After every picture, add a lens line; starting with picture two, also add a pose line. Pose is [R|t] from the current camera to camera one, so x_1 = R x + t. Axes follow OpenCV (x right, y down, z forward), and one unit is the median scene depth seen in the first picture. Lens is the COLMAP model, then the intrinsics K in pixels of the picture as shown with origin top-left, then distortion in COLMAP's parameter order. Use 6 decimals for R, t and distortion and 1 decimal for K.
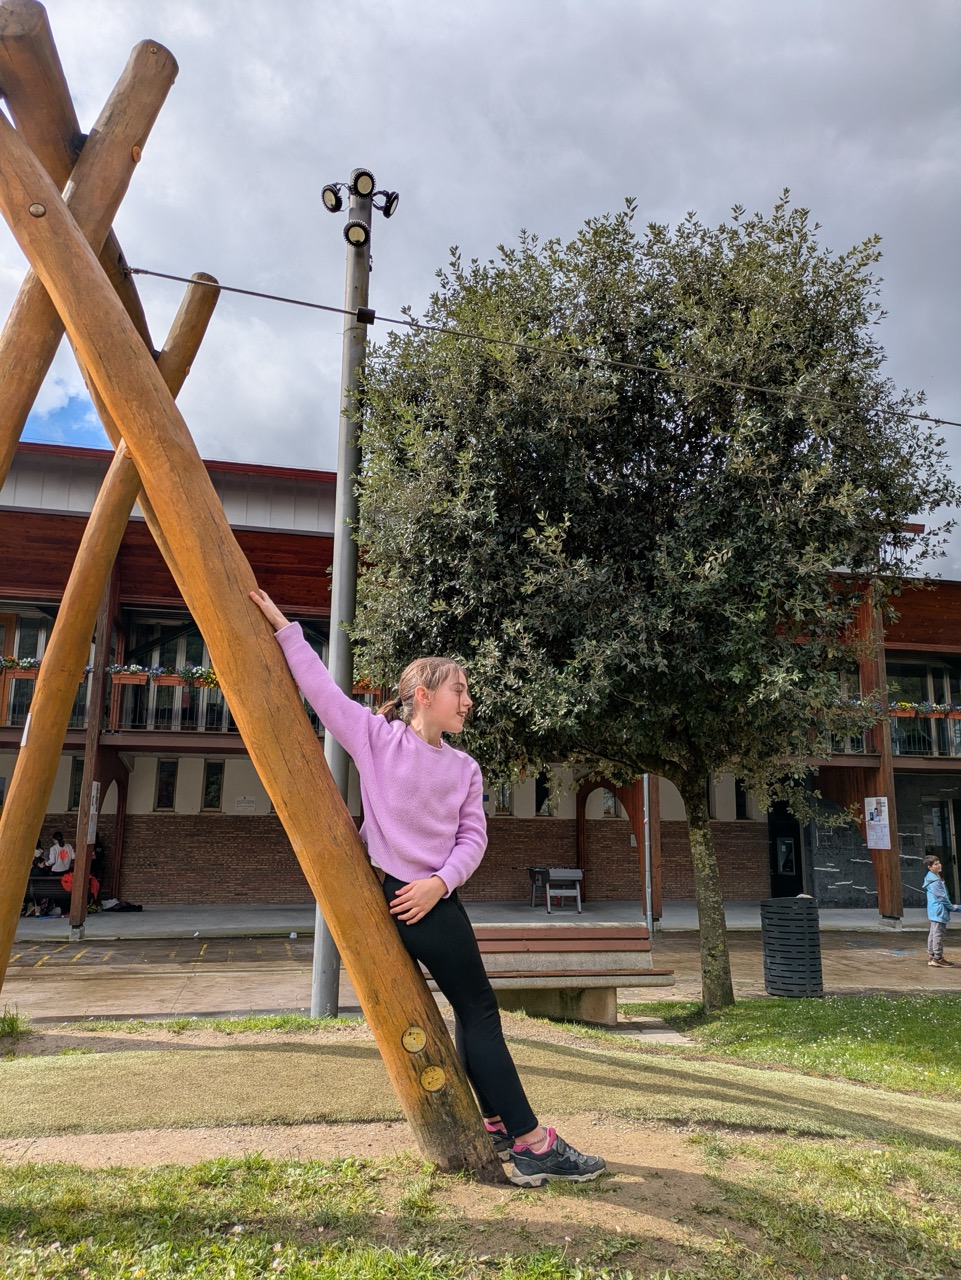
lens RADIAL K [[948.1, 0, 479.3], [0, 948.1, 653.2], [0, 0, 1]] dist [0.043251, -0.029233]
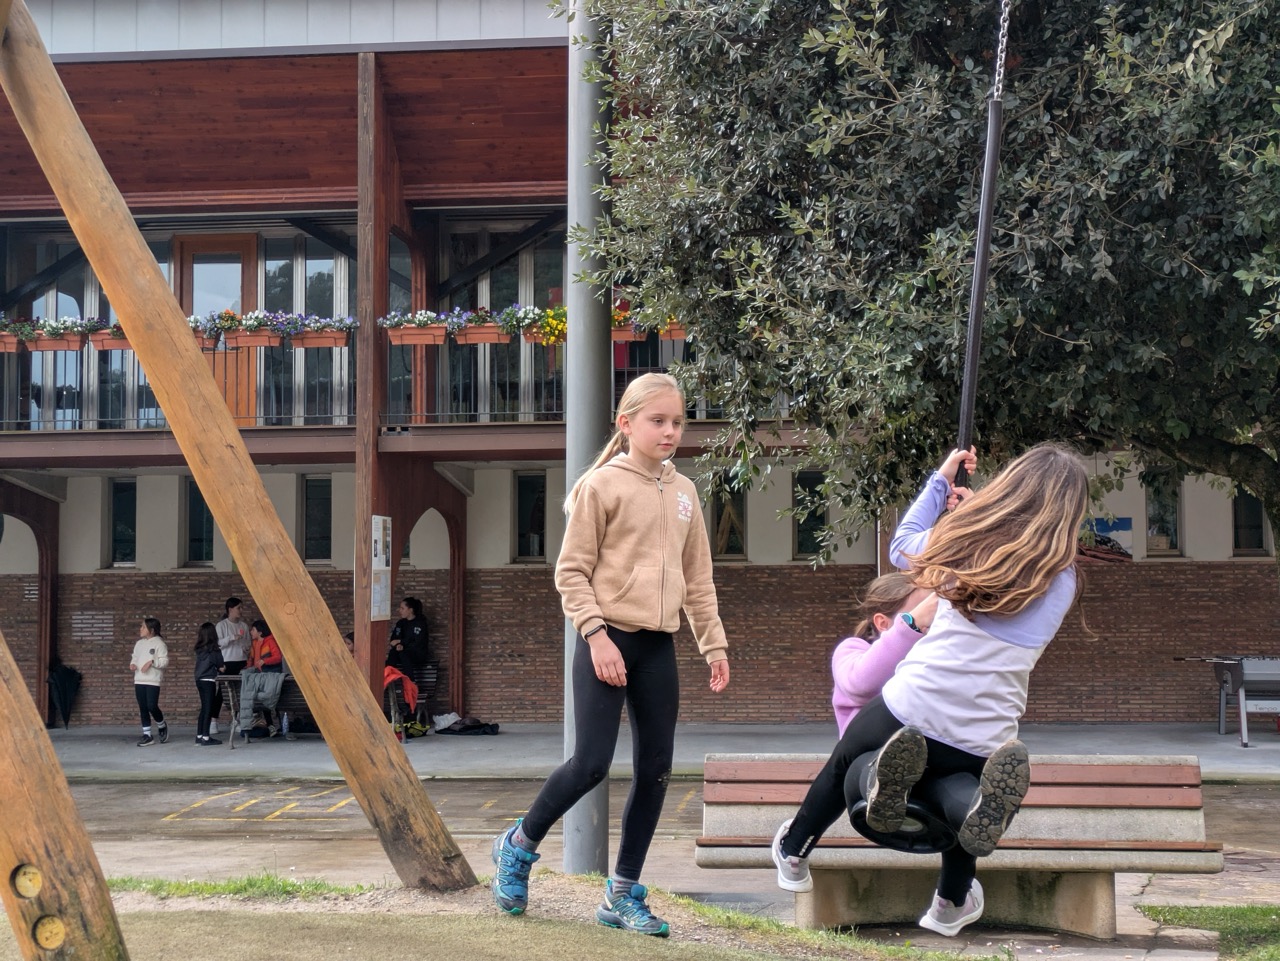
lens RADIAL K [[1866.2, 0, 642.8], [0, 1866.2, 473.8], [0, 0, 1]] dist [0.076765, 0.000000]
pose [[0.947390, -0.039194, -0.317673, 0.112493], [0.077465, 0.991046, 0.108748, -0.002536], [0.310566, -0.127635, 0.941944, -0.021464]]
